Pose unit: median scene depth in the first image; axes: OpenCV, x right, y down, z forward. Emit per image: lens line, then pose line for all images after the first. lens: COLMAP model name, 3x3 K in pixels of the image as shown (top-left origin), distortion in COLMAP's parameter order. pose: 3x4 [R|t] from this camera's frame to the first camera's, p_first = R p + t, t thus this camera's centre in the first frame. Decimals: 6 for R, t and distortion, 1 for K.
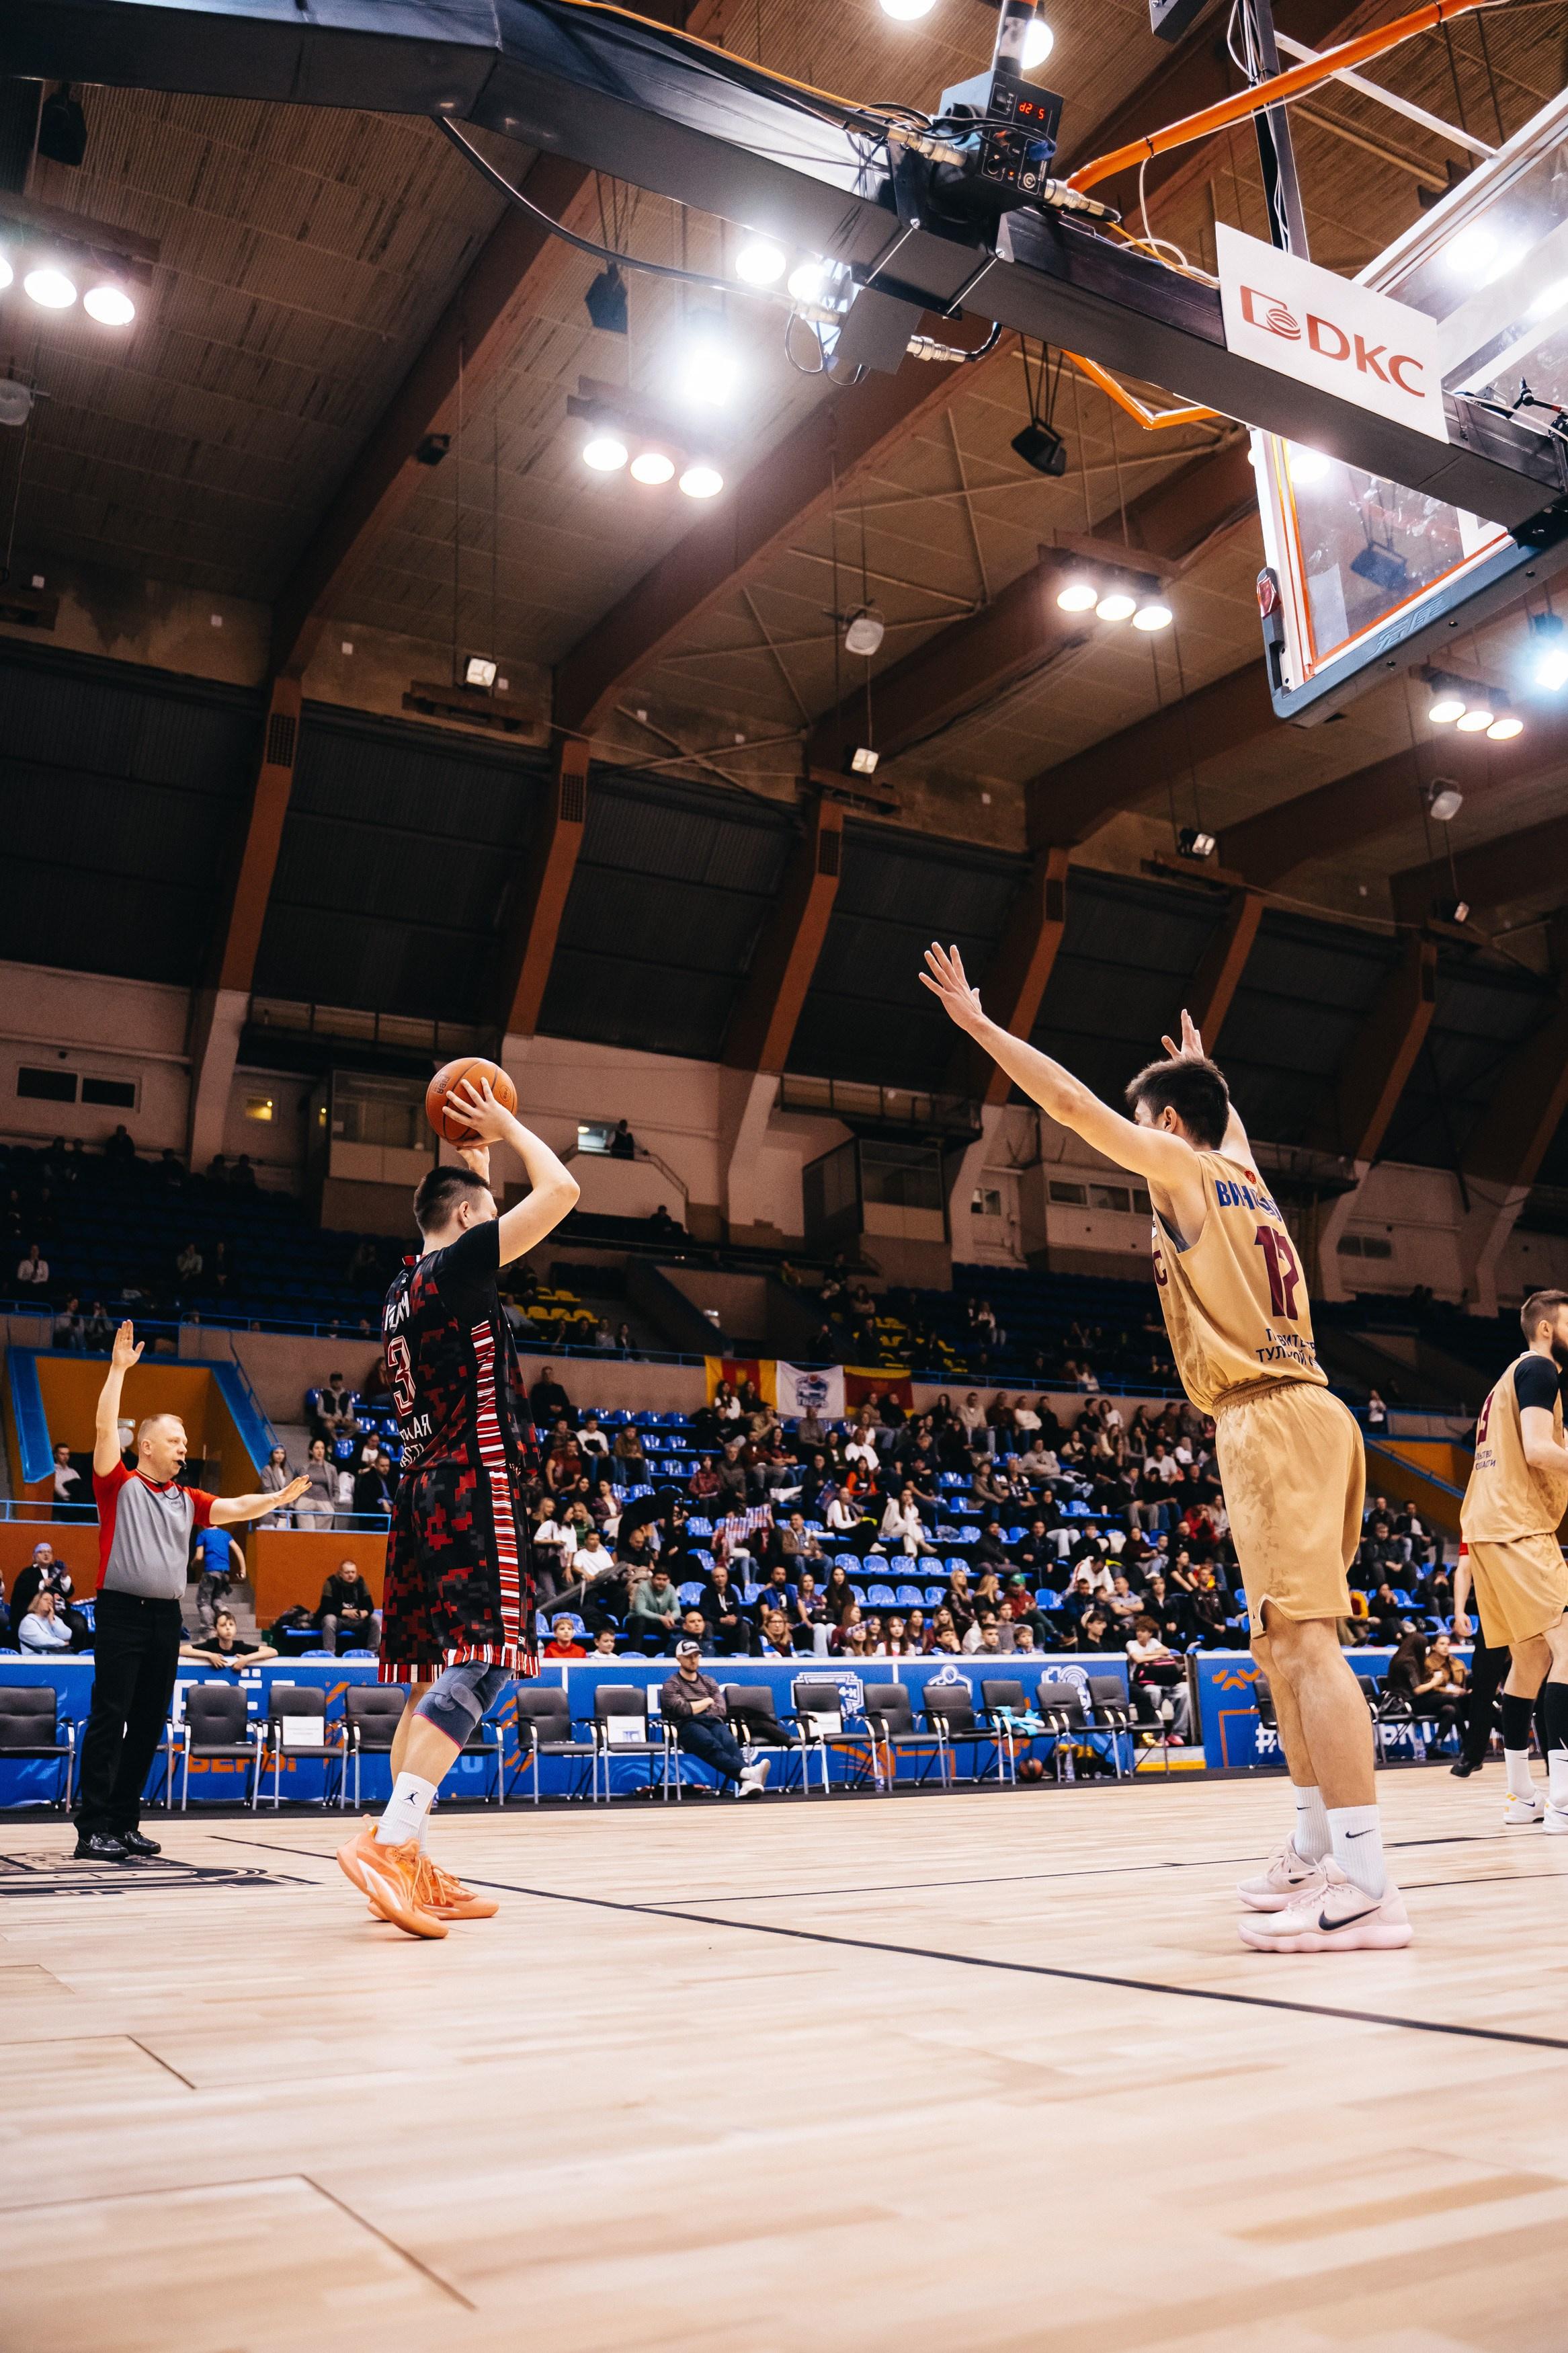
lens RADIAL K [[1893.4, 0, 781.8], [0, 1893.4, 1174.4], [0, 0, 1]] dist [-0.106666, 0.056870]
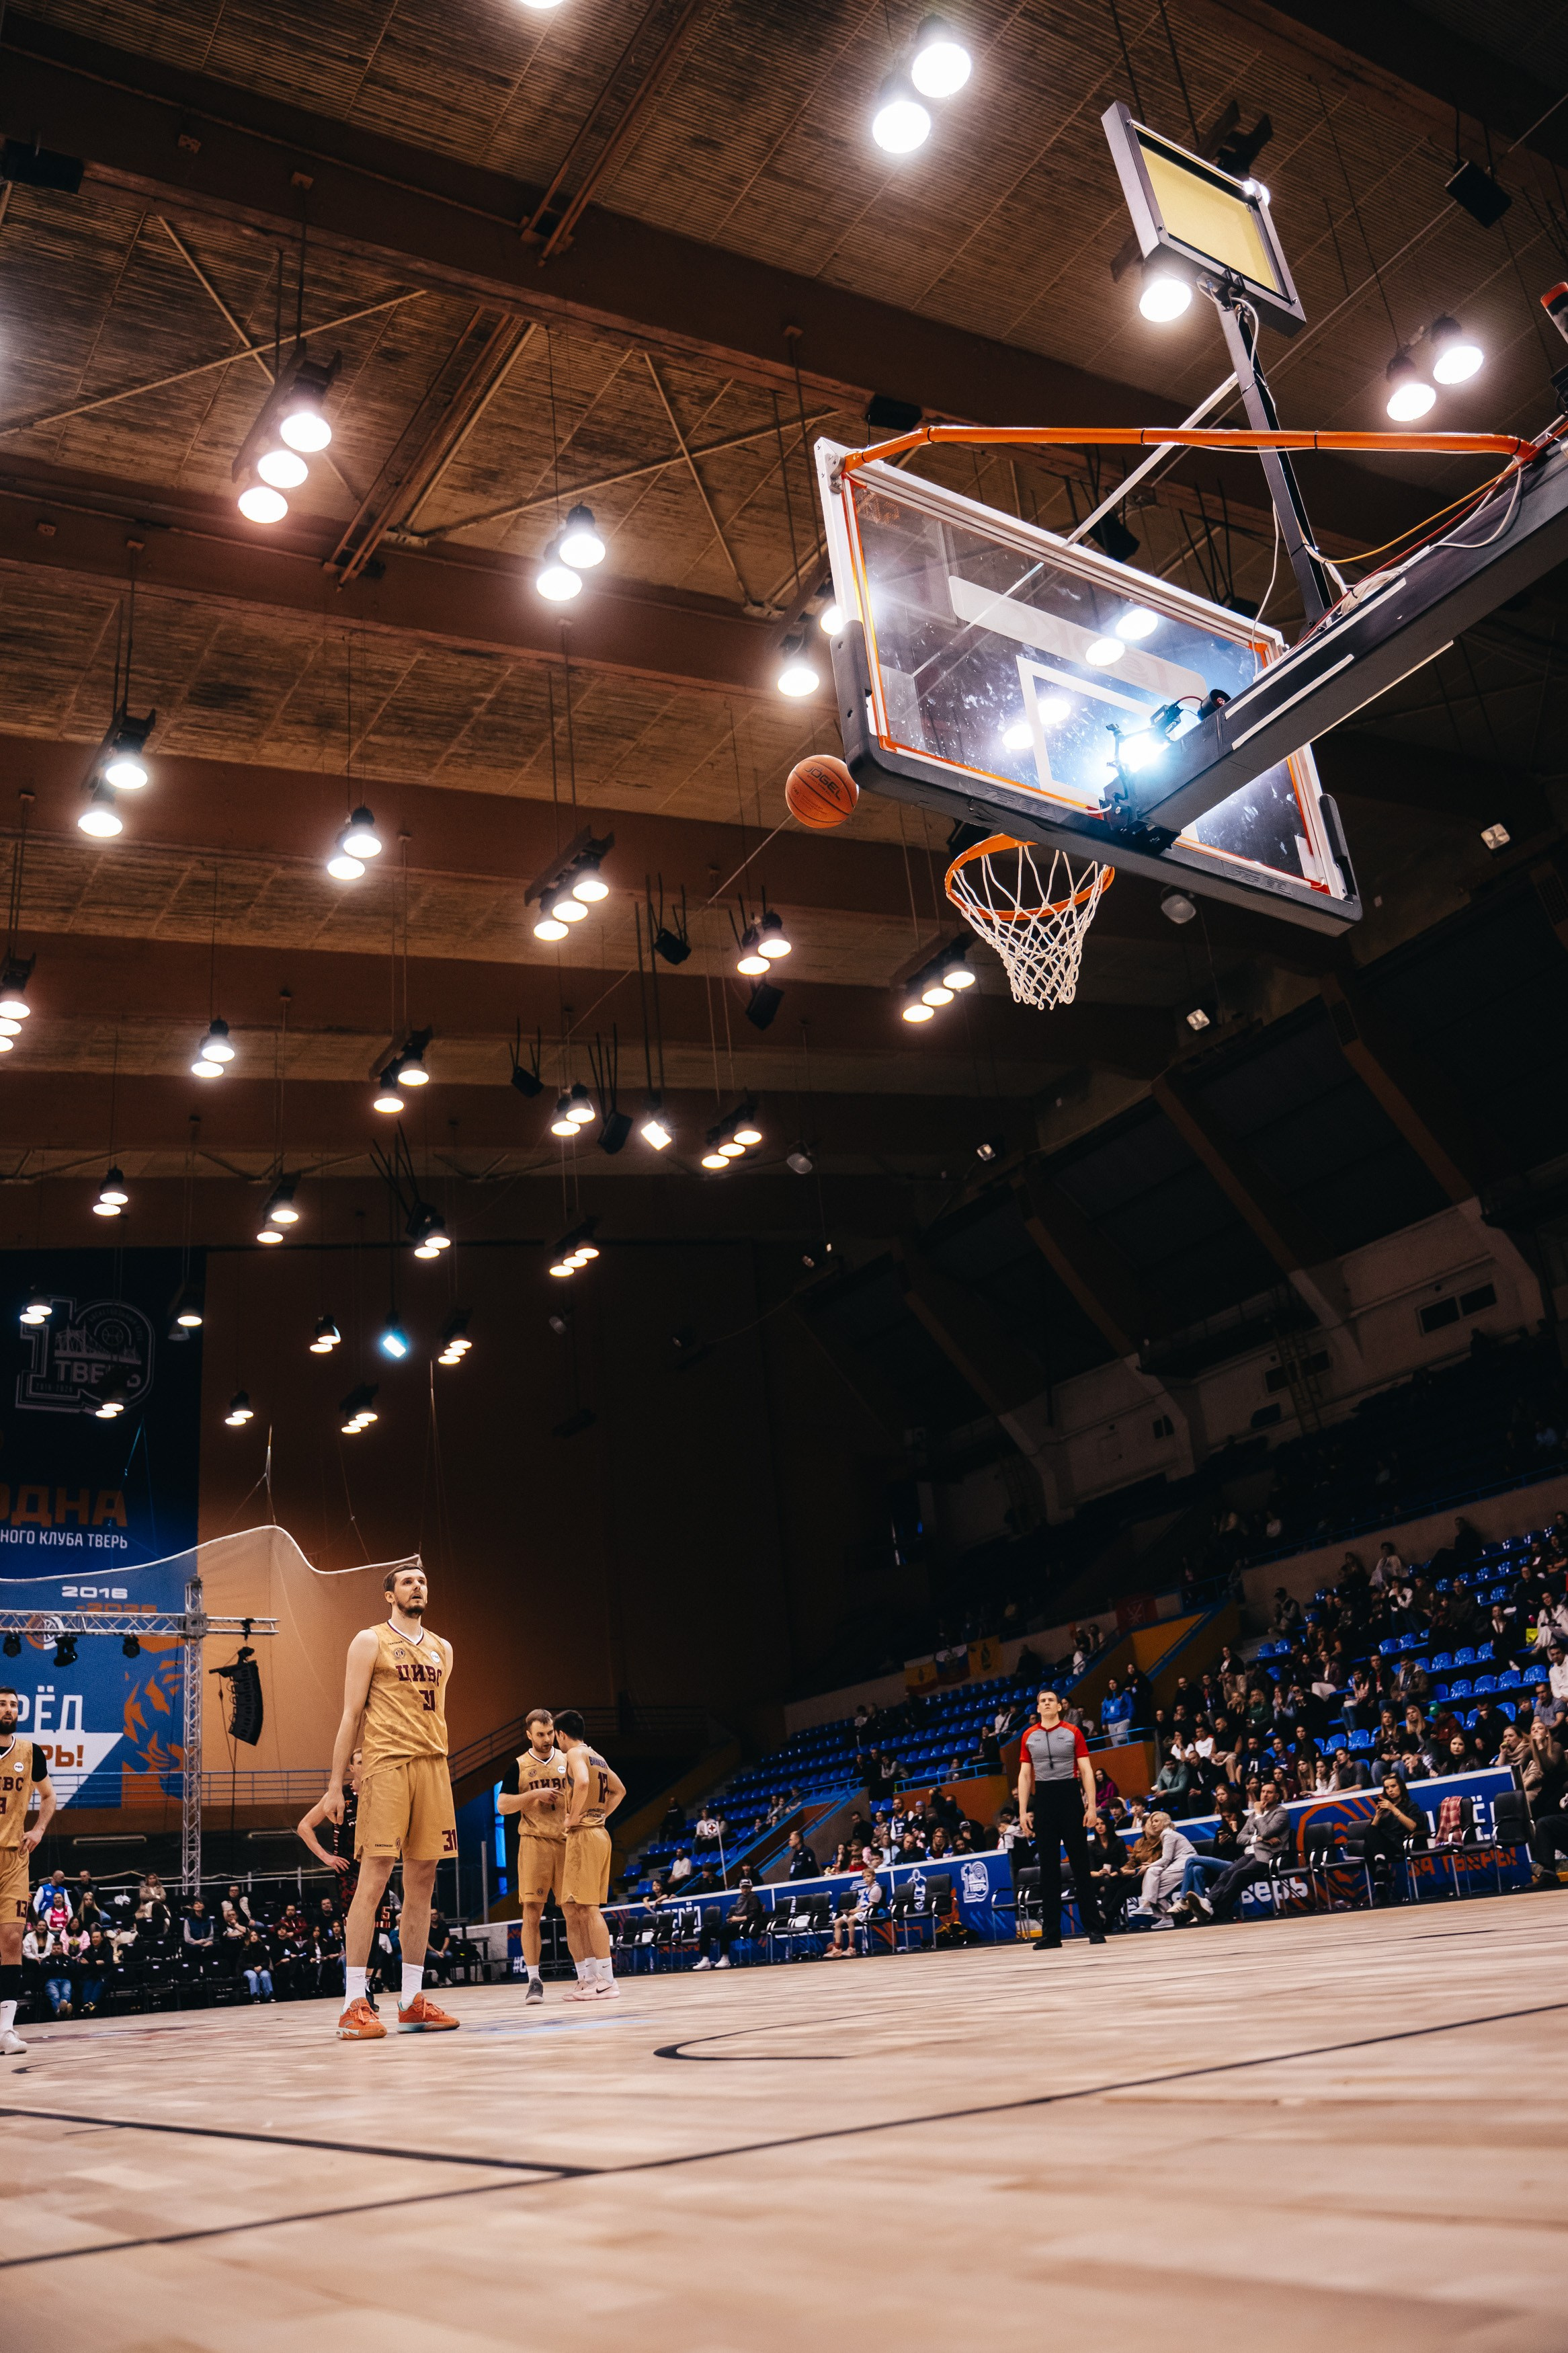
lens RADIAL K [[1893.4, 0, 785.7], [0, 1893.4, 1179.8], [0, 0, 1]] dist [-0.106666, 0.056870]
pose [[0.095140, -0.360179, -0.928019, 0.899637], [0.372391, 0.877438, -0.302370, 0.104477], [0.923186, -0.316819, 0.217607, 0.410801]]
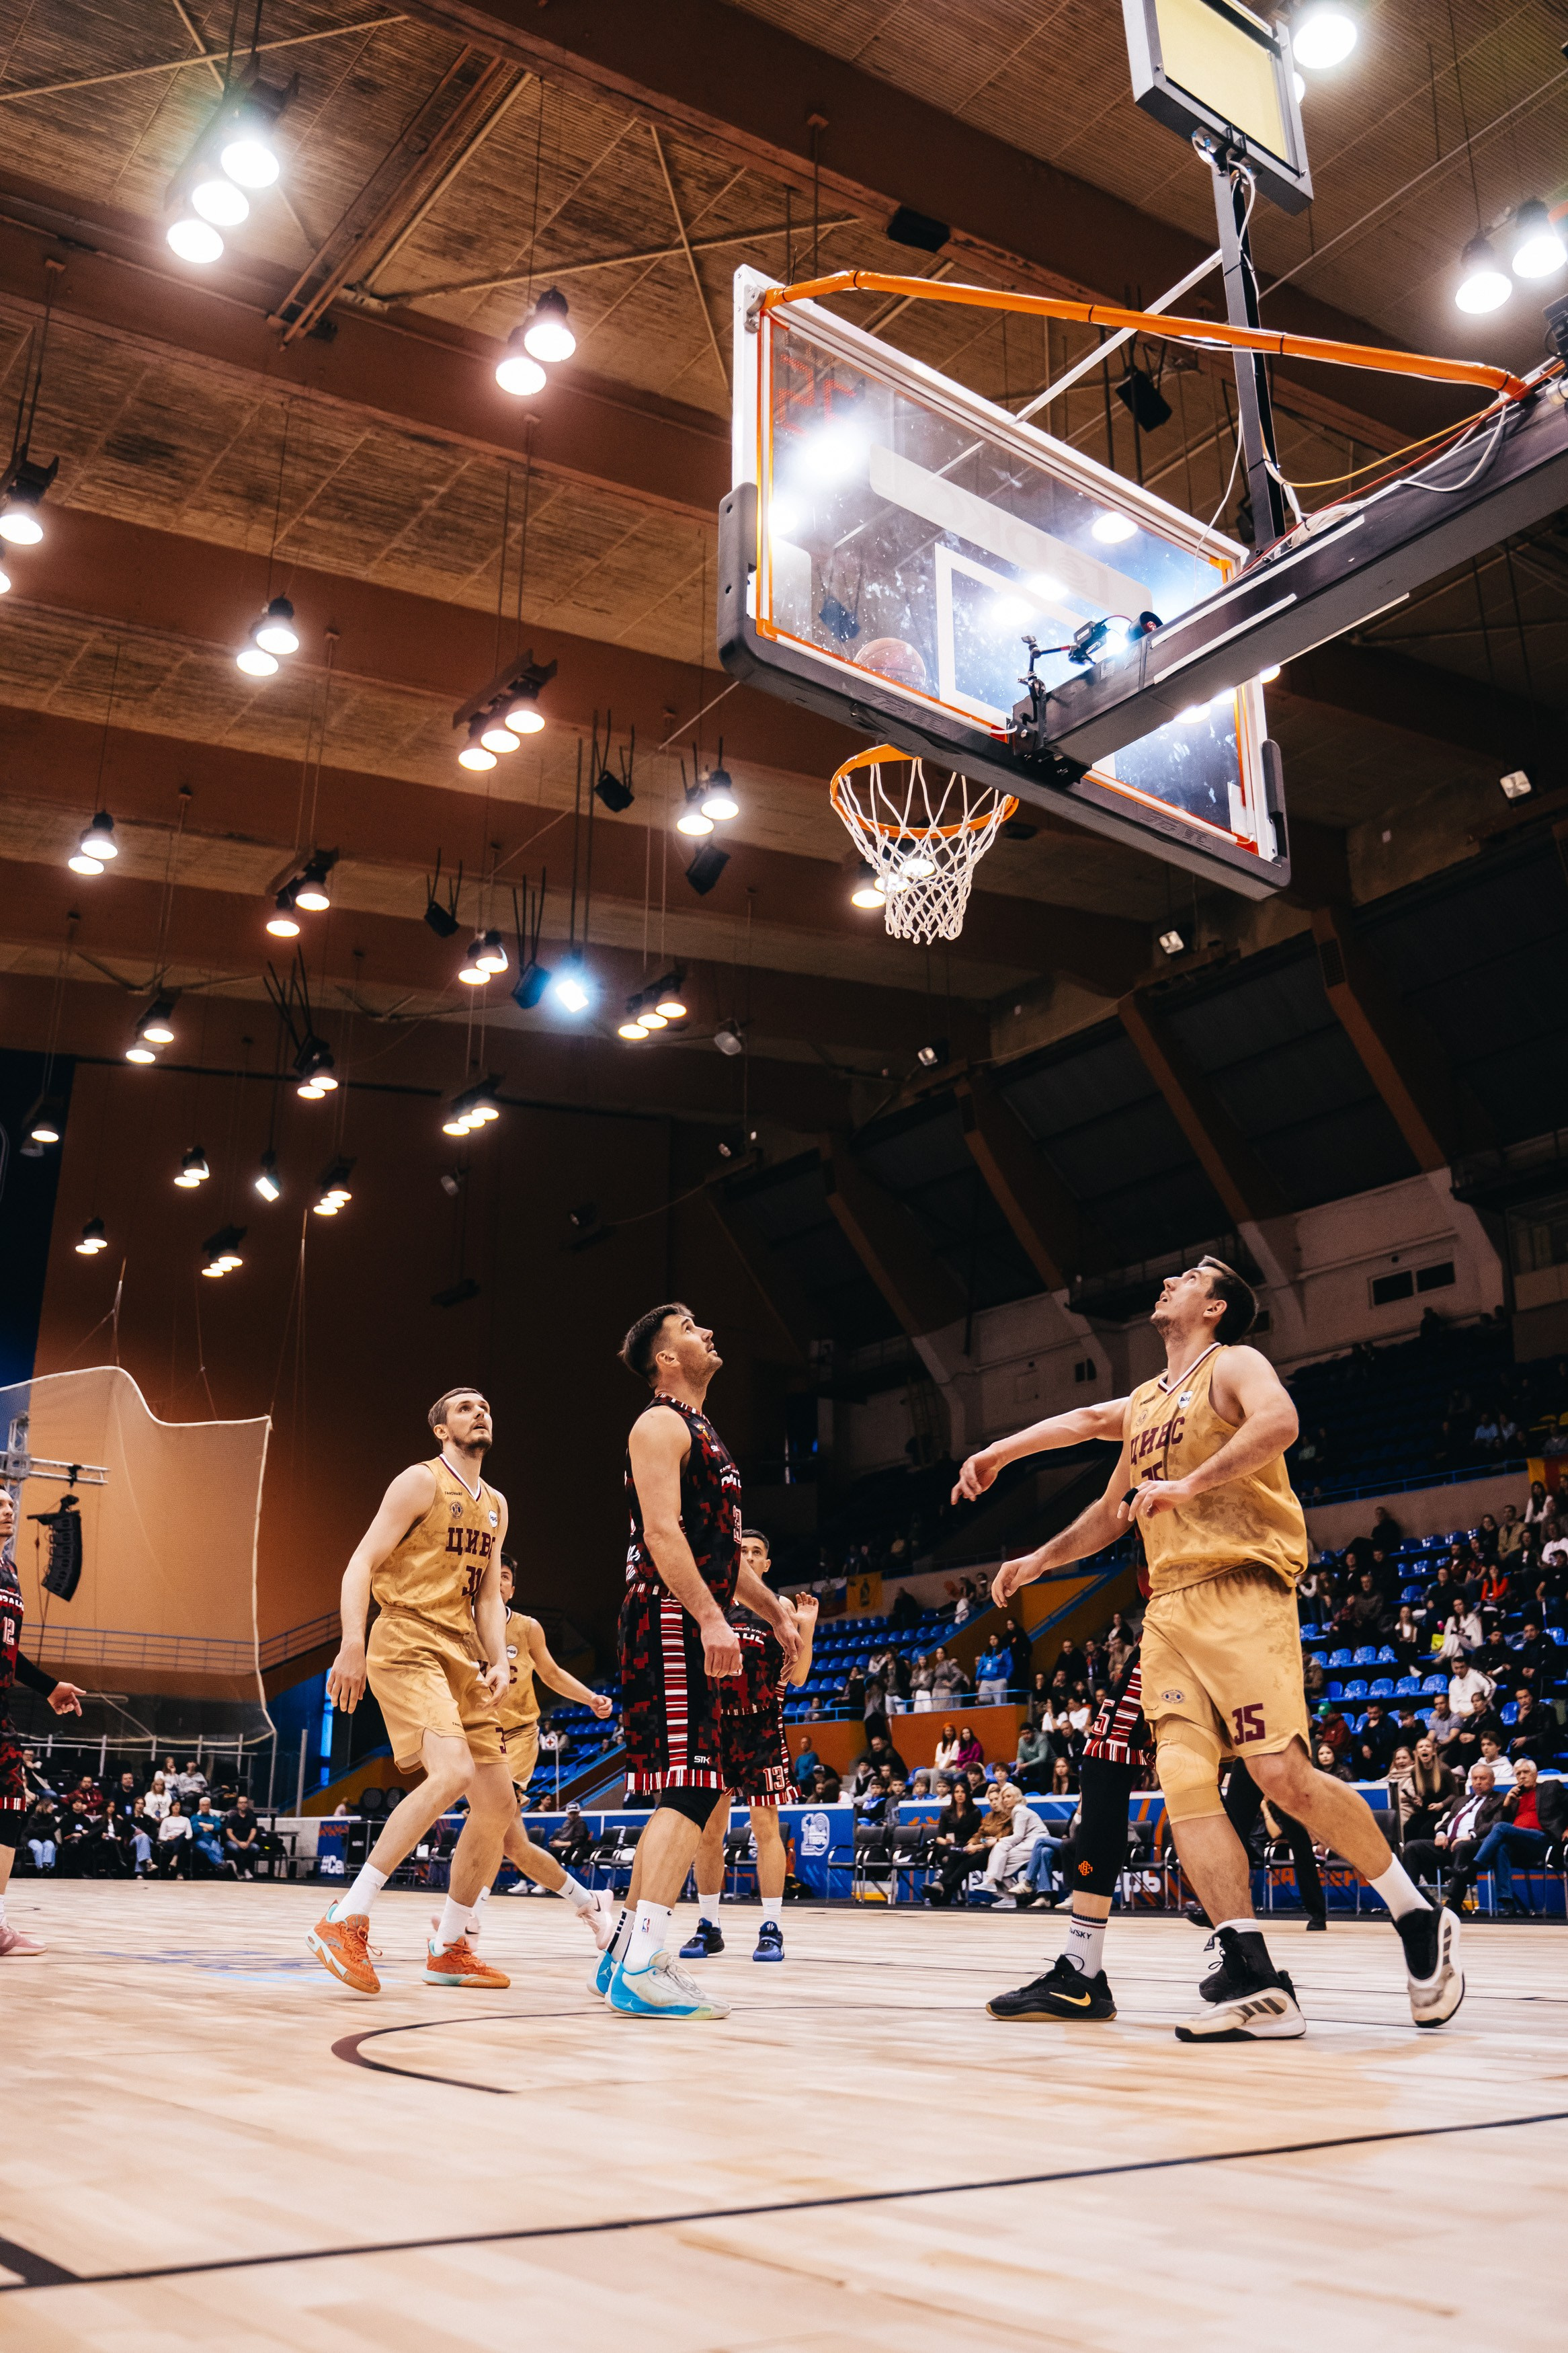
lens RADIAL K [[2049.0, 0, 782.6], [0, 2049.0, 1187.2], [0, 0, 1]] dist [-0.092258, 0.082283]
pose [[0.165624, -0.286321, -0.943710, 0.898600], [0.274064, 0.932596, -0.234849, 0.103051], [0.947342, -0.219740, 0.232931, 0.417661]]
